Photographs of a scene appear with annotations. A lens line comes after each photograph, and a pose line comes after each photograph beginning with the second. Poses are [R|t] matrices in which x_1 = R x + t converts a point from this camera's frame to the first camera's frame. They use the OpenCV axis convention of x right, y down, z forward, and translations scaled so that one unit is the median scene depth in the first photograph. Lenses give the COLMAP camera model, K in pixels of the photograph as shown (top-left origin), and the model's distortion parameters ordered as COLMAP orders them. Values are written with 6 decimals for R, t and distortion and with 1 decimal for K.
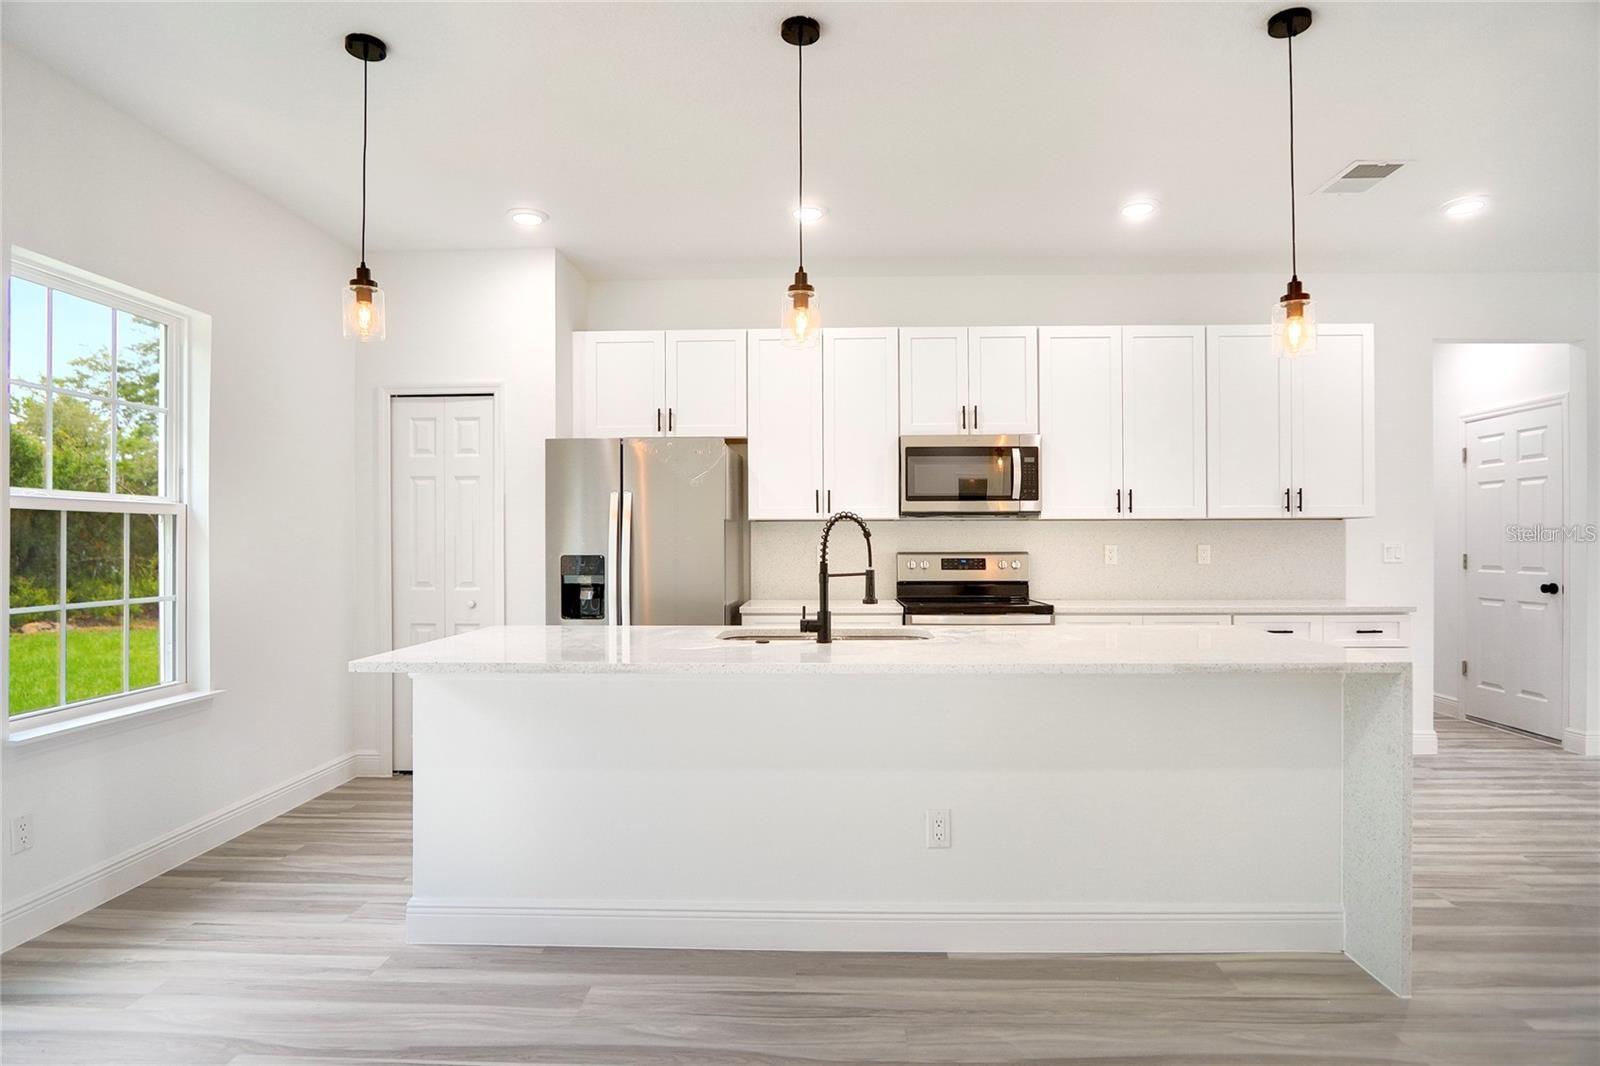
lens RADIAL K [[874.3, 0, 796.3], [0, 874.3, 541.4], [0, 0, 1]] dist [-0.031067, 0.008052]
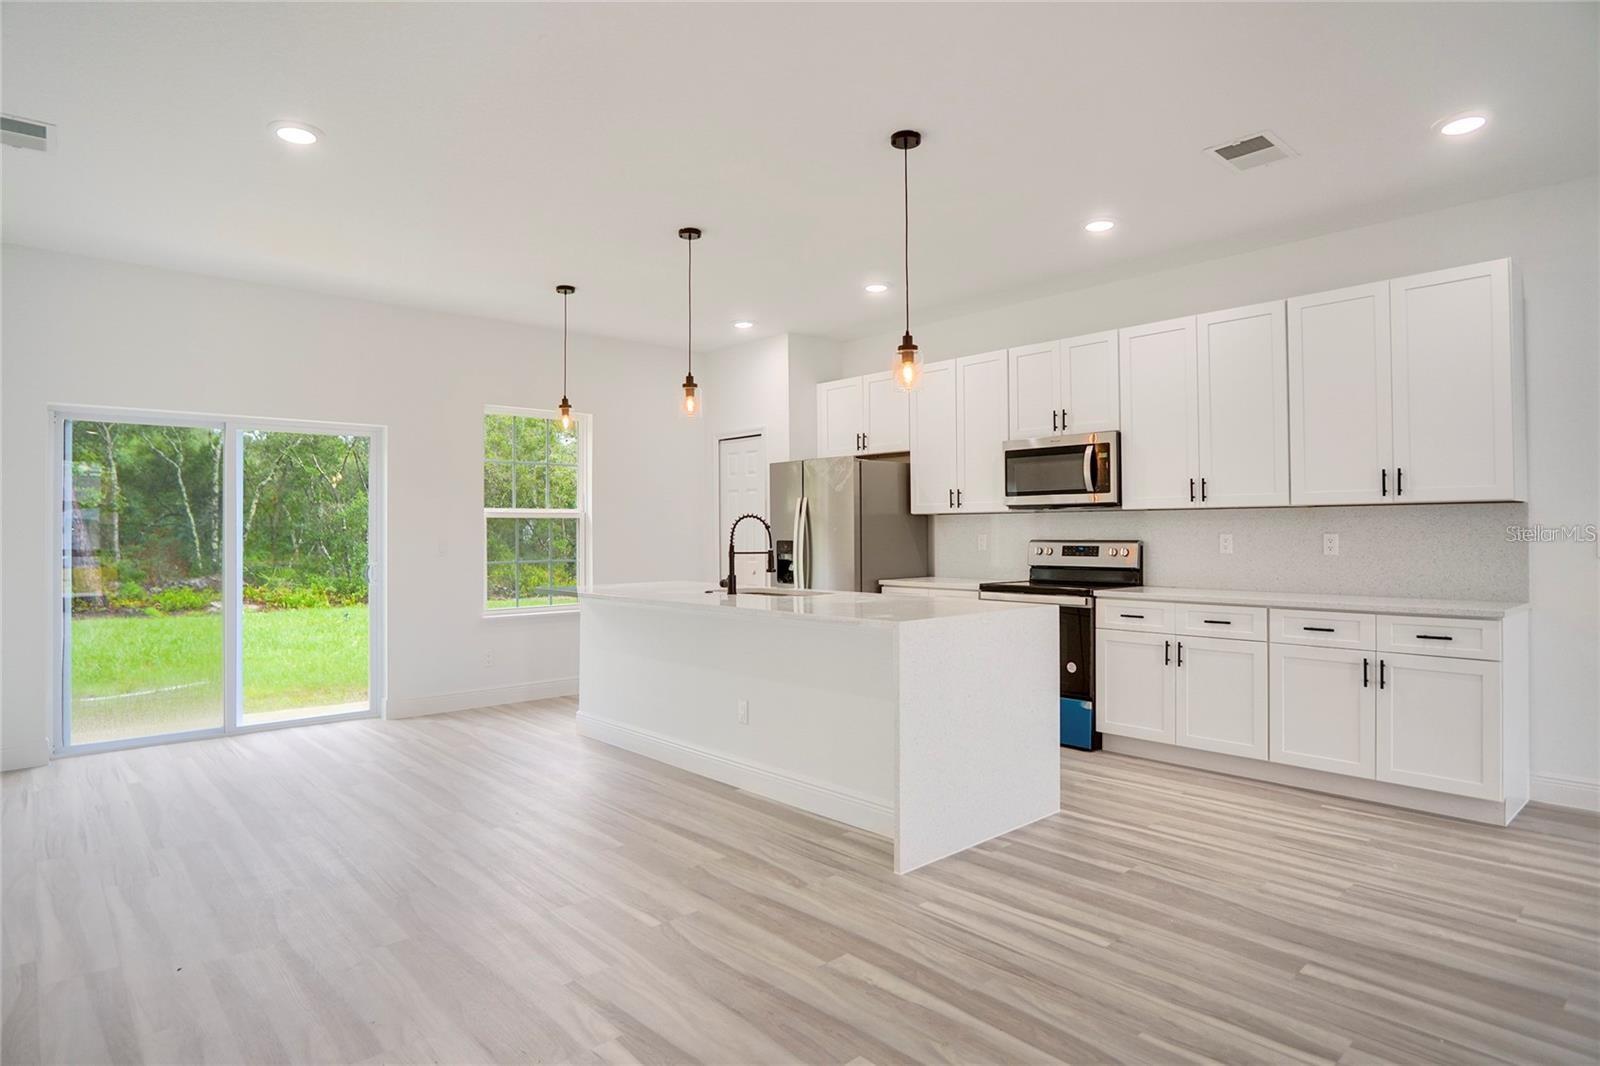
lens RADIAL K [[874.3, 0, 789.5], [0, 874.3, 527.1], [0, 0, 1]] dist [-0.031067, 0.008052]
pose [[0.697527, -0.004464, -0.716544, 0.767621], [0.003167, 0.999990, -0.003147, -0.002227], [0.716551, -0.000074, 0.697534, -0.032721]]
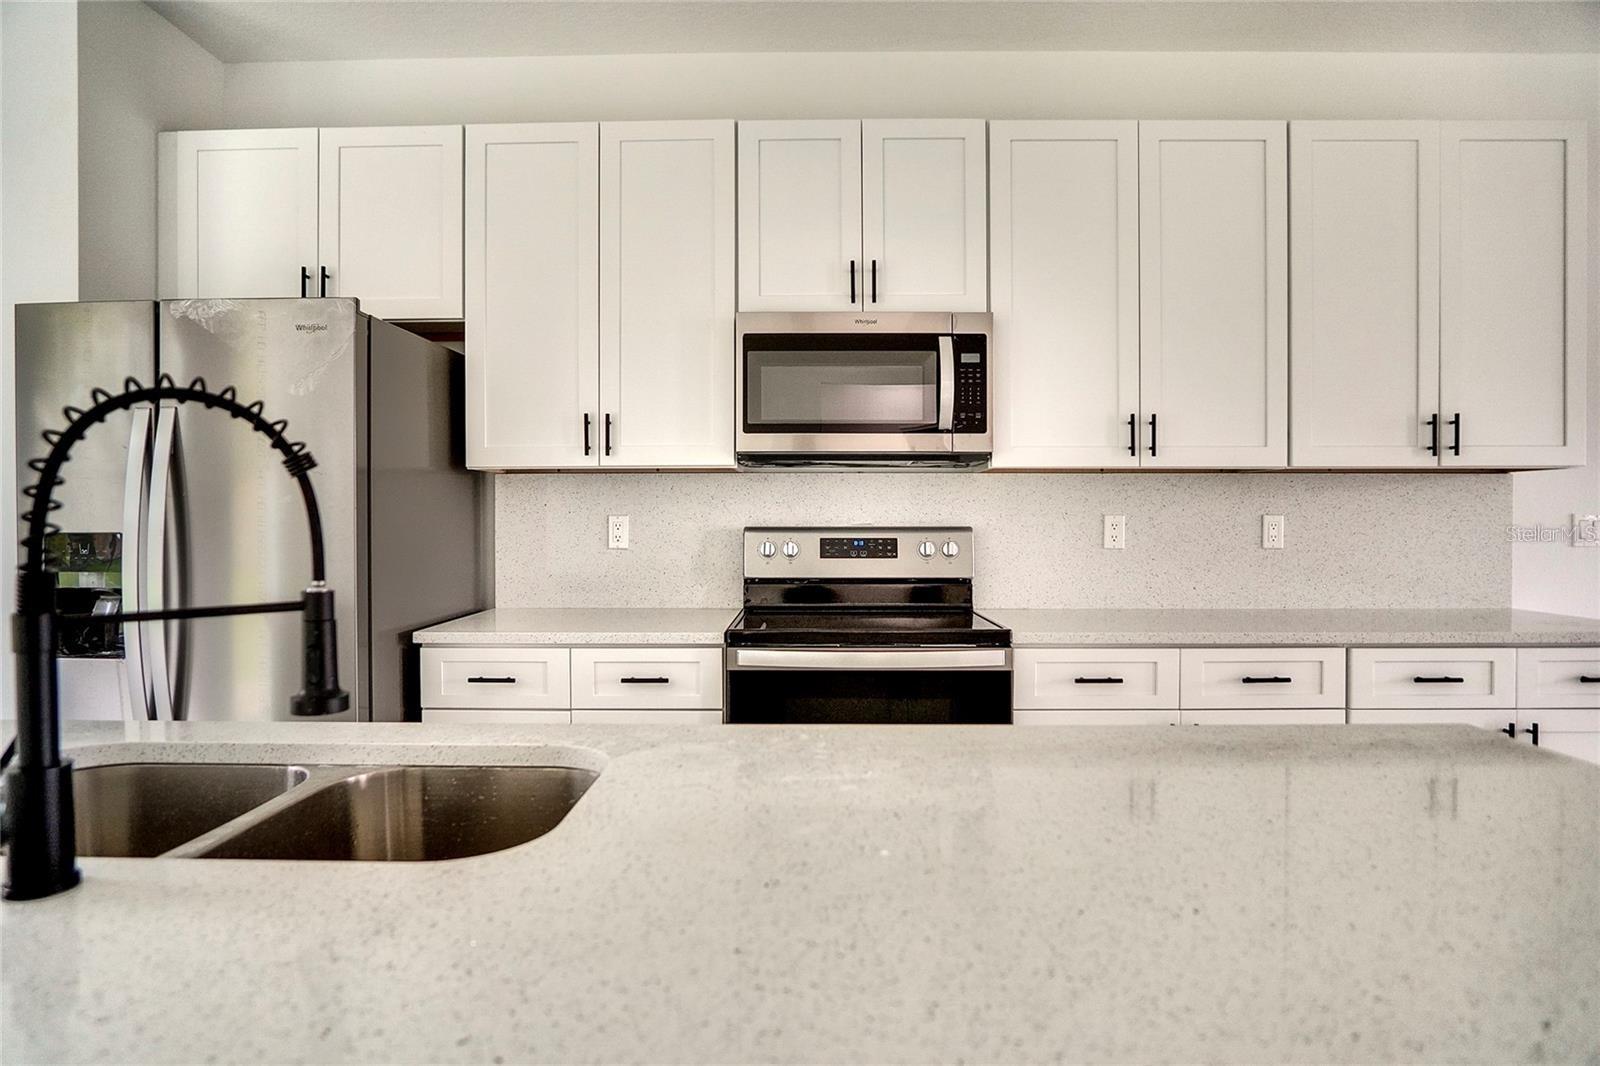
lens RADIAL K [[874.3, 0, 799.4], [0, 874.3, 527.0], [0, 0, 1]] dist [-0.031067, 0.008052]
pose [[0.999638, 0.001882, 0.026854, 0.145768], [-0.002243, 0.999907, 0.013435, 0.004795], [-0.026826, -0.013490, 0.999549, 0.455860]]
